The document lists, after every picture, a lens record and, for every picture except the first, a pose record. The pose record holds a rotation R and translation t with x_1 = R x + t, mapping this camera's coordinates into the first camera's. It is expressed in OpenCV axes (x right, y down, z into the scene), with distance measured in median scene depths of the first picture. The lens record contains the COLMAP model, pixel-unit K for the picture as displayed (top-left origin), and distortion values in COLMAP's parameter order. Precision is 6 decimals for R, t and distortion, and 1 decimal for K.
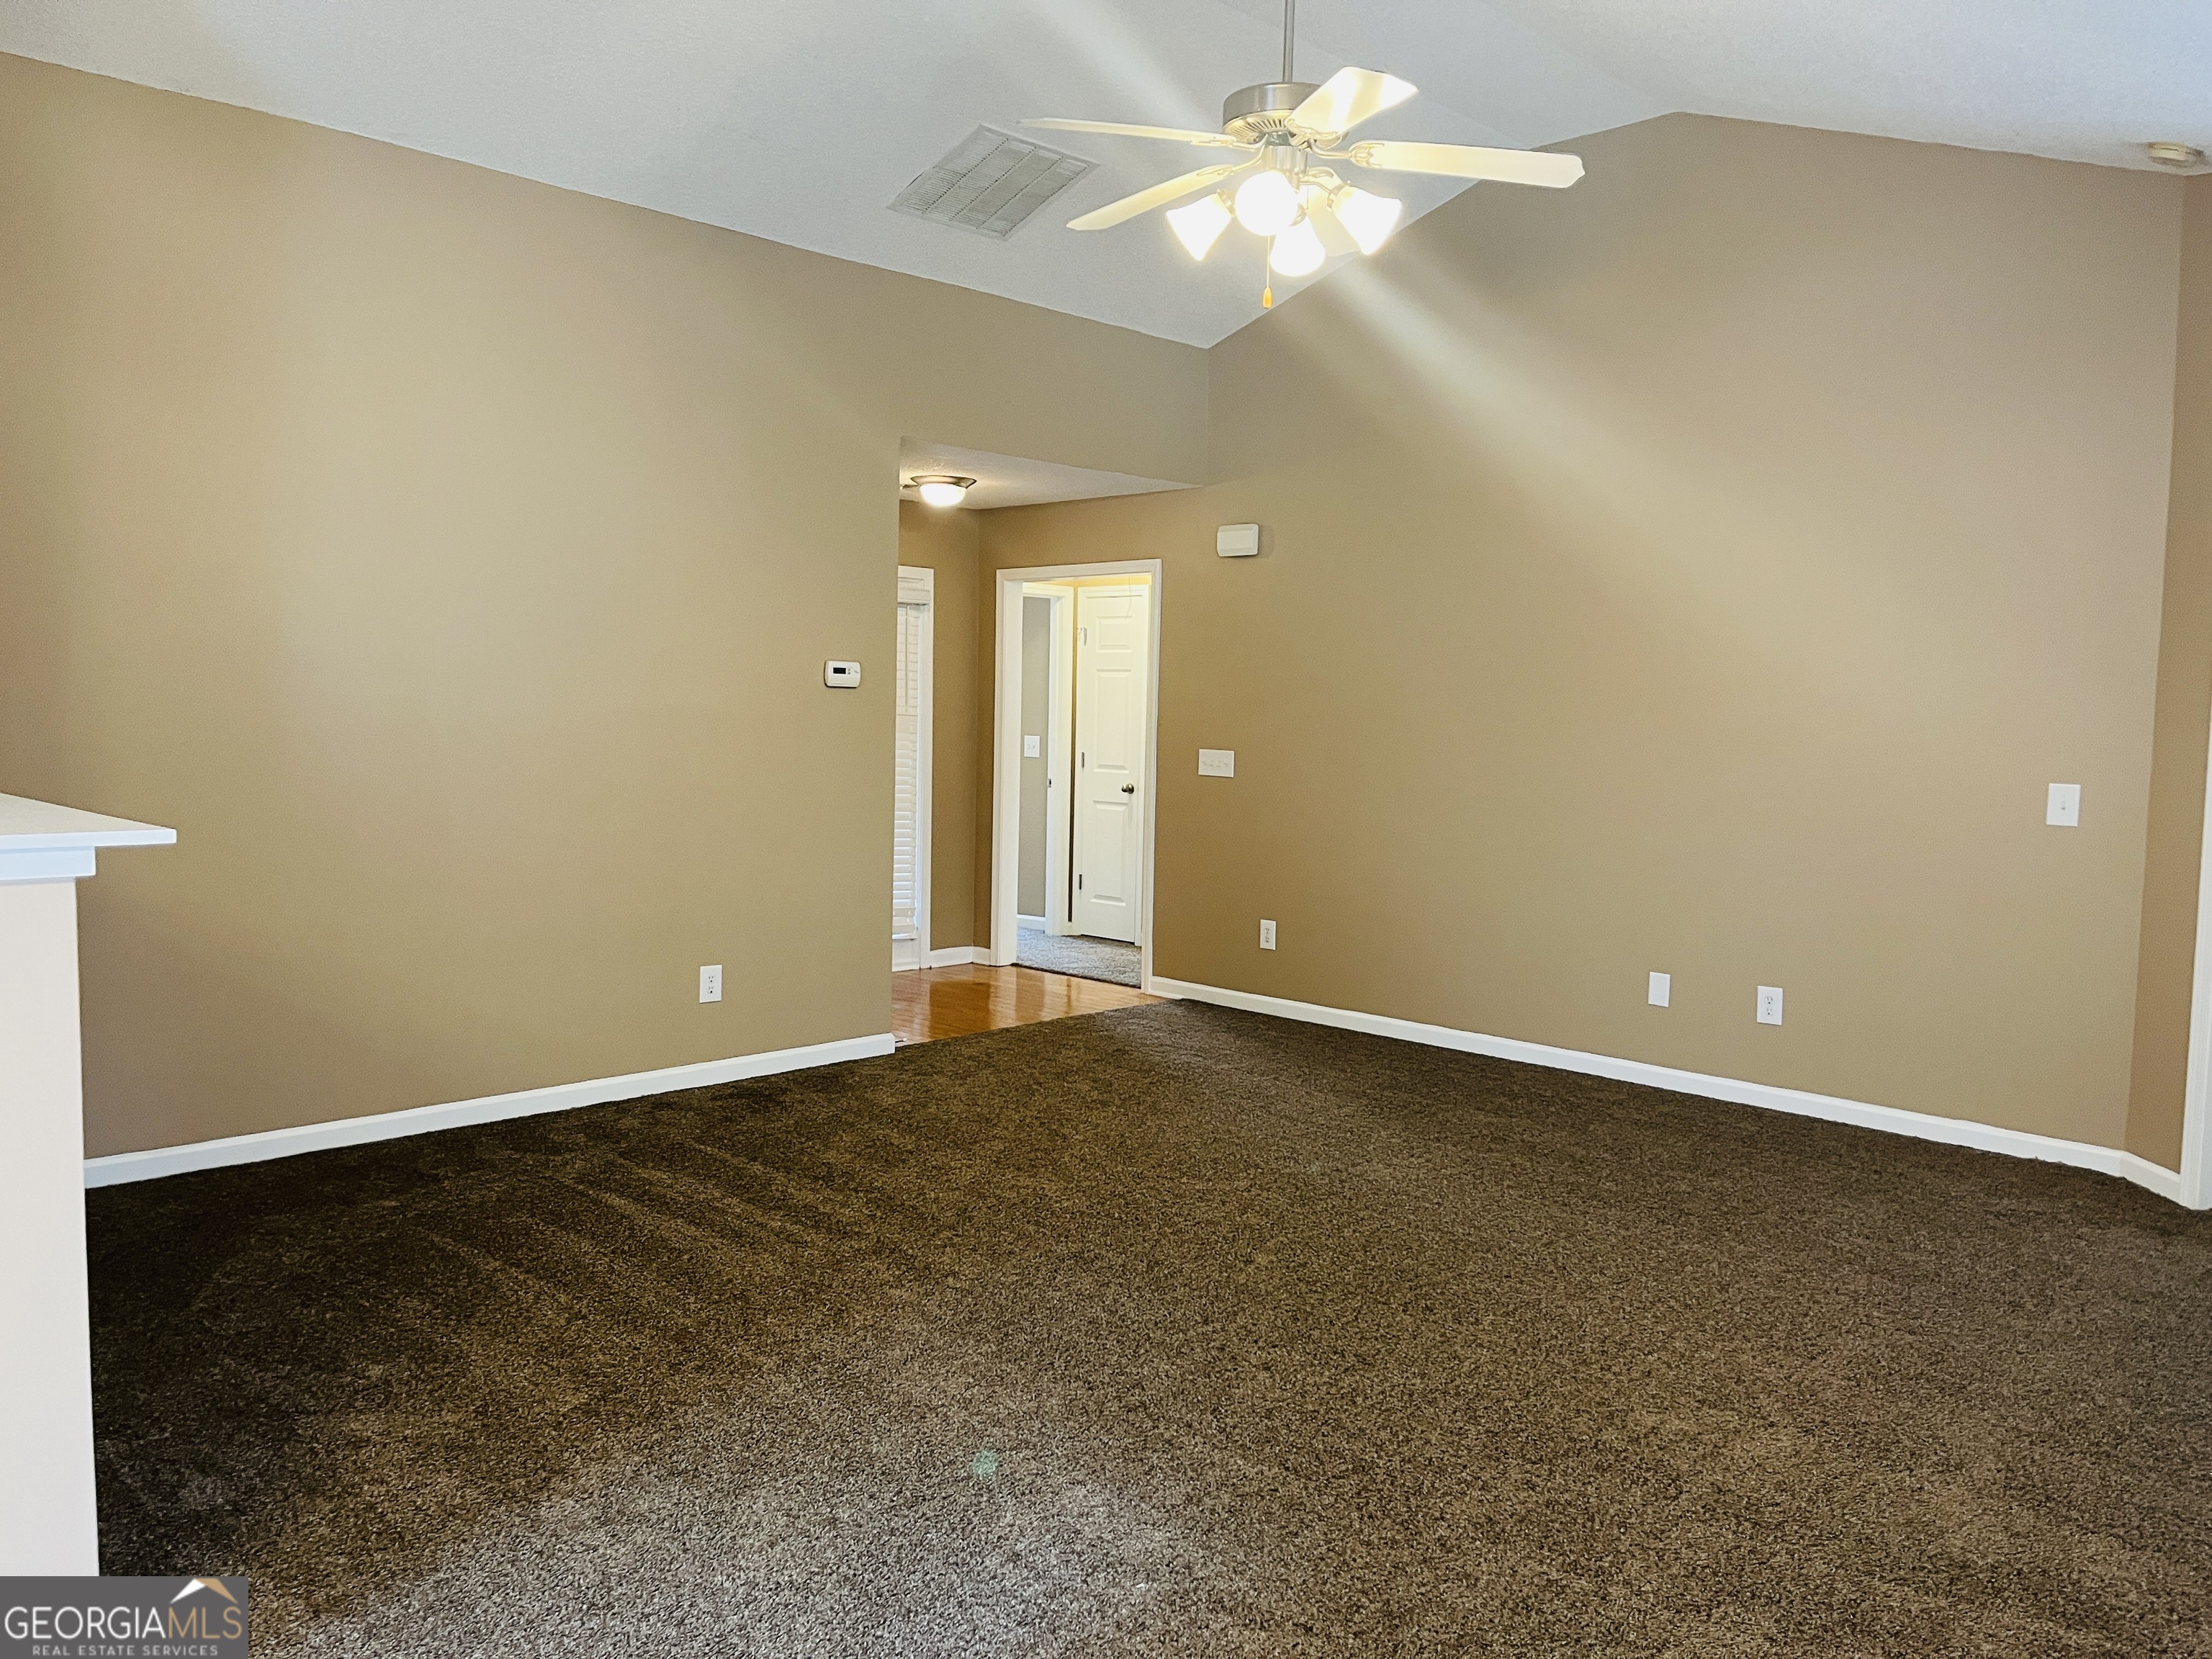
lens RADIAL K [[1642.8, 0, 1123.2], [0, 1642.8, 830.4], [0, 0, 1]] dist [0.082755, -0.118468]
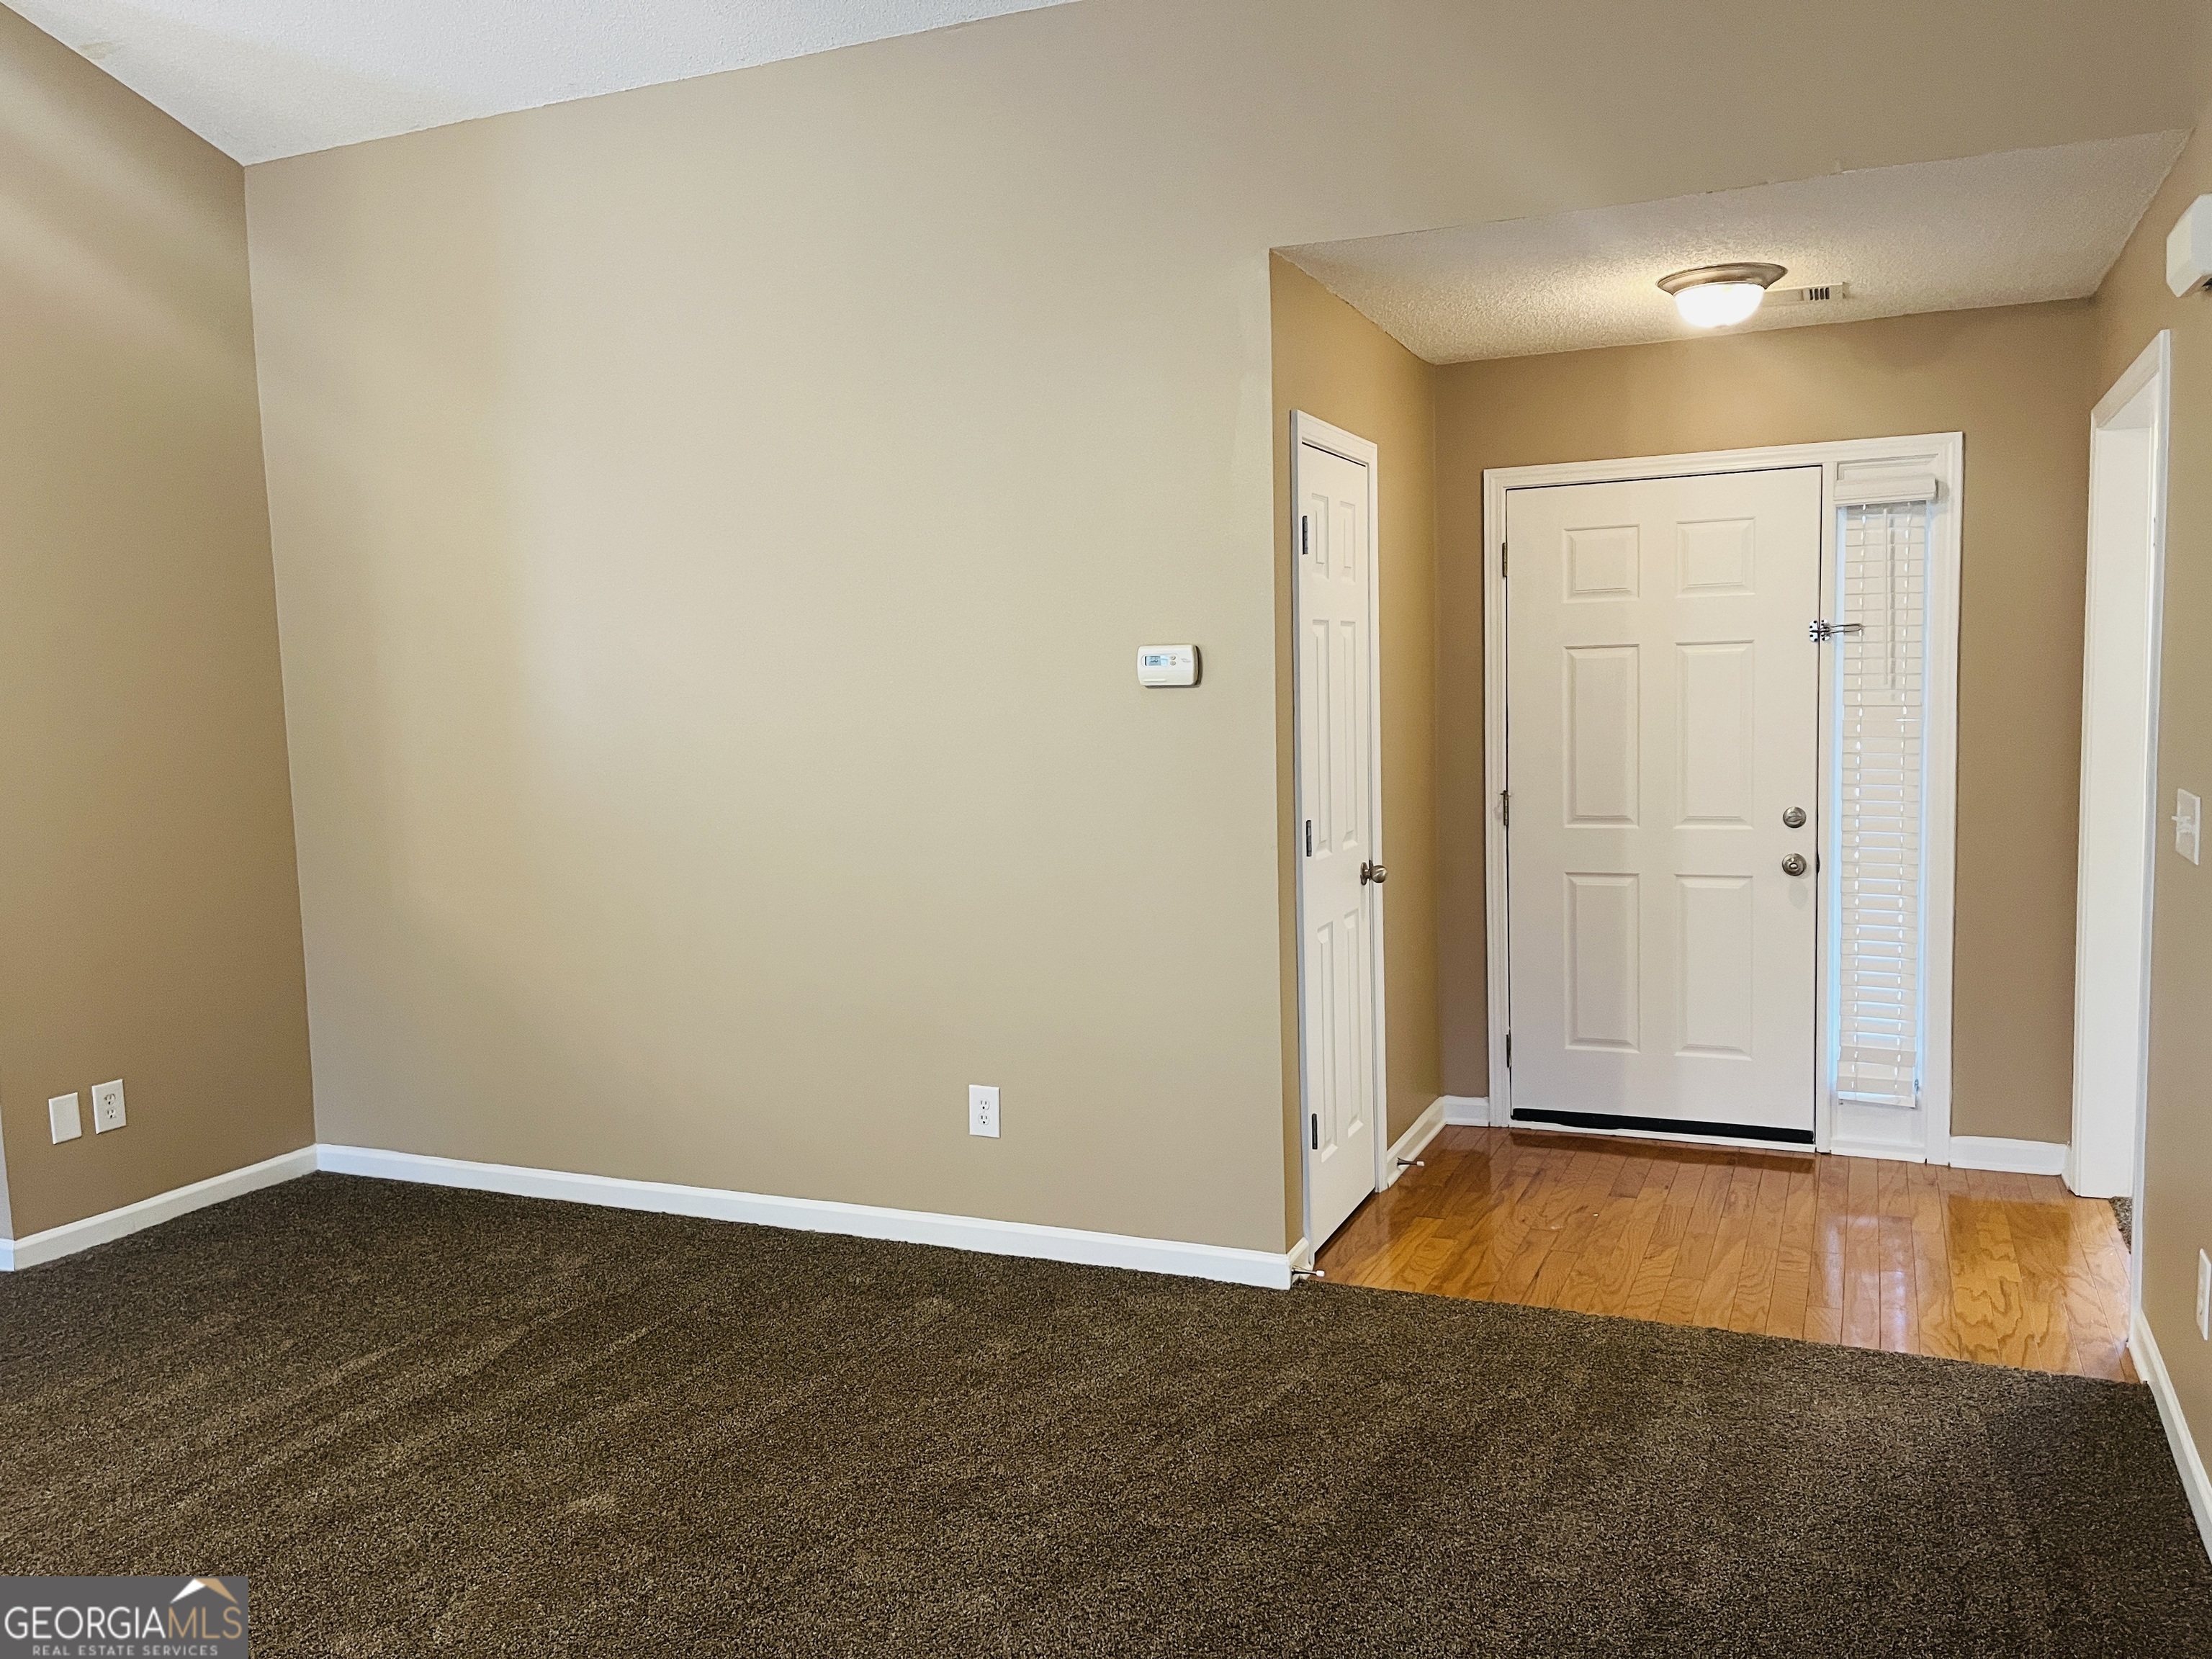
lens RADIAL K [[1642.8, 0, 1123.2], [0, 1642.8, 830.4], [0, 0, 1]] dist [0.082755, -0.118468]
pose [[0.363614, 0.052682, -0.930059, 0.411357], [-0.035085, 0.998466, 0.042840, -0.058466], [0.930889, 0.017053, 0.364905, 0.760892]]
